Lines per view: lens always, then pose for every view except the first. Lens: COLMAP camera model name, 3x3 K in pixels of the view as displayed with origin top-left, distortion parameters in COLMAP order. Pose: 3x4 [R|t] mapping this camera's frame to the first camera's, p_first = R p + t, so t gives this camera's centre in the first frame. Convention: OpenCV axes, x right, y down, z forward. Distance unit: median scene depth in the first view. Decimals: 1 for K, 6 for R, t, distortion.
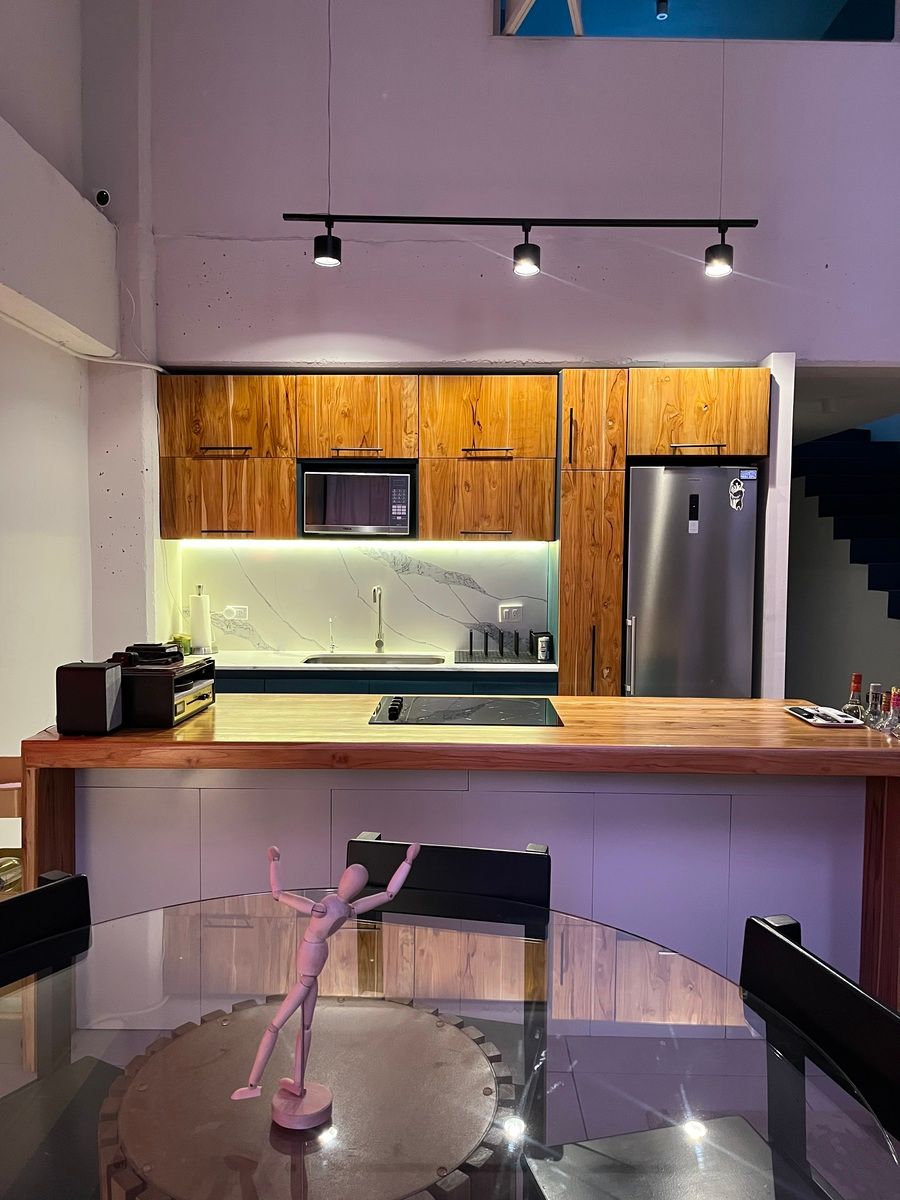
lens RADIAL K [[919.9, 0, 439.1], [0, 919.9, 623.1], [0, 0, 1]] dist [0.051596, -0.053480]
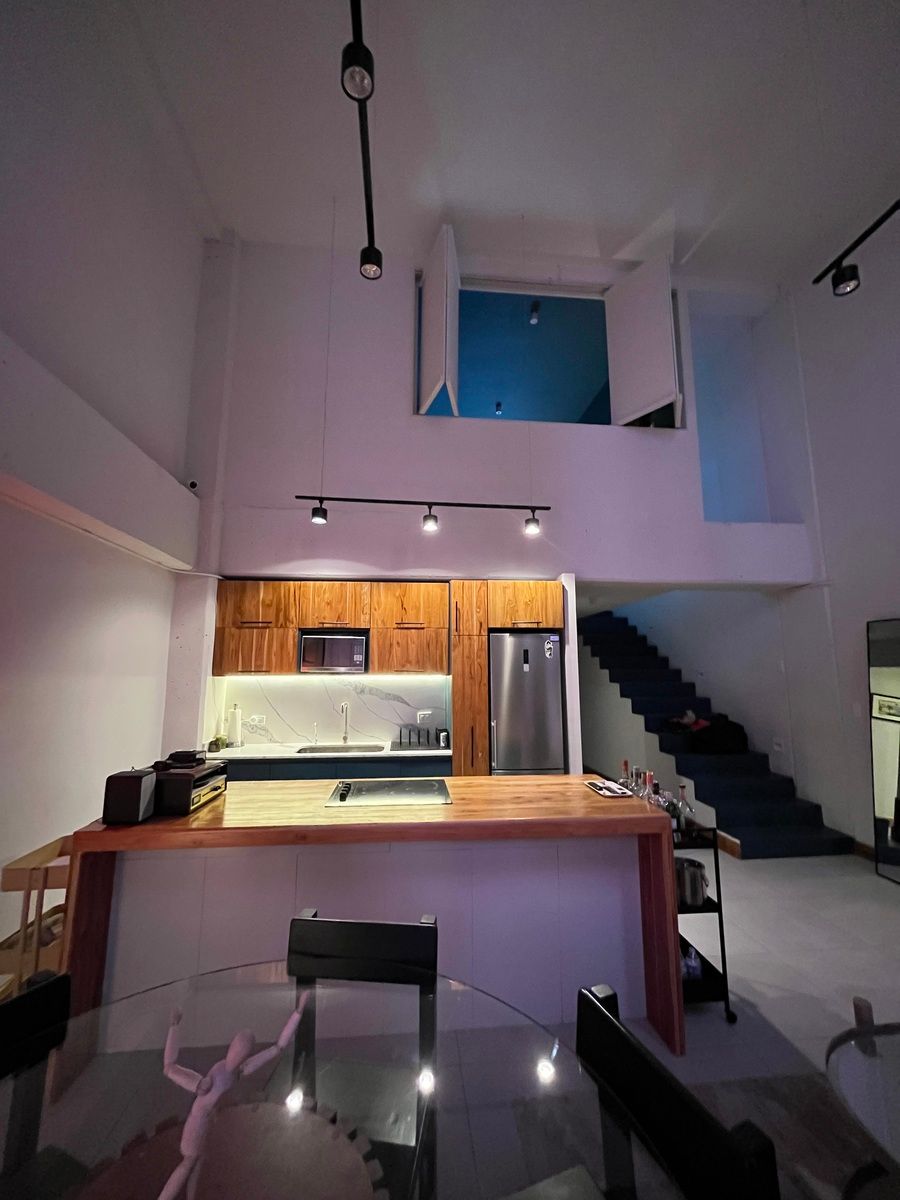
lens RADIAL K [[484.1, 0, 448.3], [0, 484.1, 604.3], [0, 0, 1]] dist [0.000729, -0.000831]
pose [[0.994232, 0.006635, 0.107049, 0.027110], [0.015290, 0.979122, -0.202698, -0.037243], [-0.106159, 0.203165, 0.973373, 0.091339]]
